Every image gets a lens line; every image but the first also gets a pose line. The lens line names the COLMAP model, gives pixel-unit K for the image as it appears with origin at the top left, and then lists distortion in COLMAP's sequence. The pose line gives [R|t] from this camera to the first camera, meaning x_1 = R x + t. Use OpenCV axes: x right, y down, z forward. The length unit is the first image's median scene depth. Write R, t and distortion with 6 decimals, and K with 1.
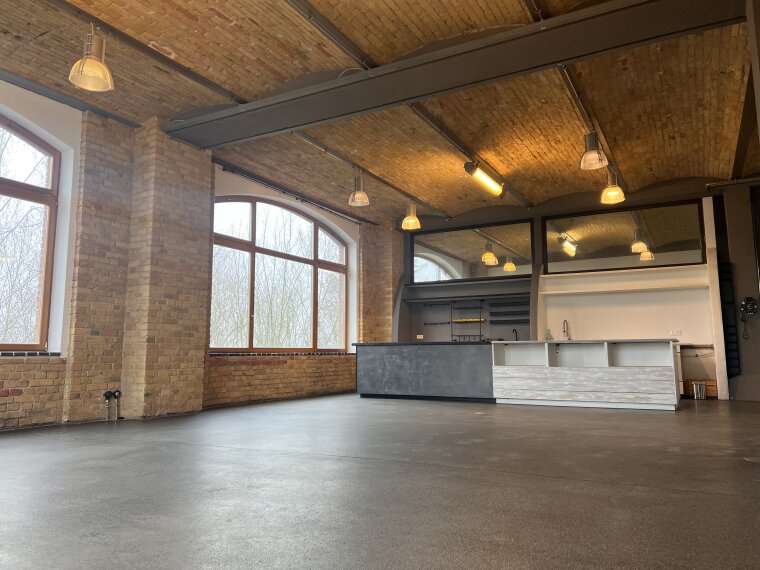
lens RADIAL K [[570.8, 0, 376.5], [0, 570.8, 289.2], [0, 0, 1]] dist [0.055381, -0.057952]
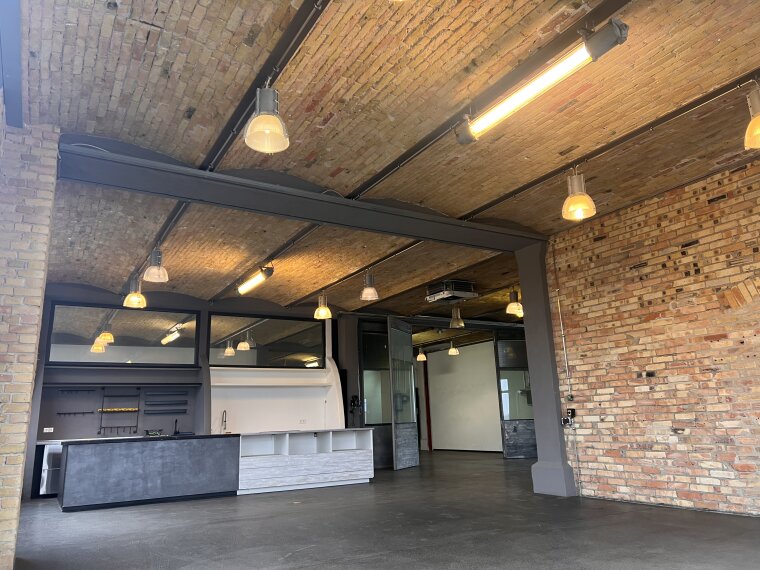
lens RADIAL K [[570.8, 0, 372.9], [0, 570.8, 281.4], [0, 0, 1]] dist [0.055381, -0.057952]
pose [[0.502427, 0.193662, 0.842652, -0.555348], [-0.066718, 0.980370, -0.185533, -0.003019], [-0.862042, 0.036997, 0.505485, 0.224141]]
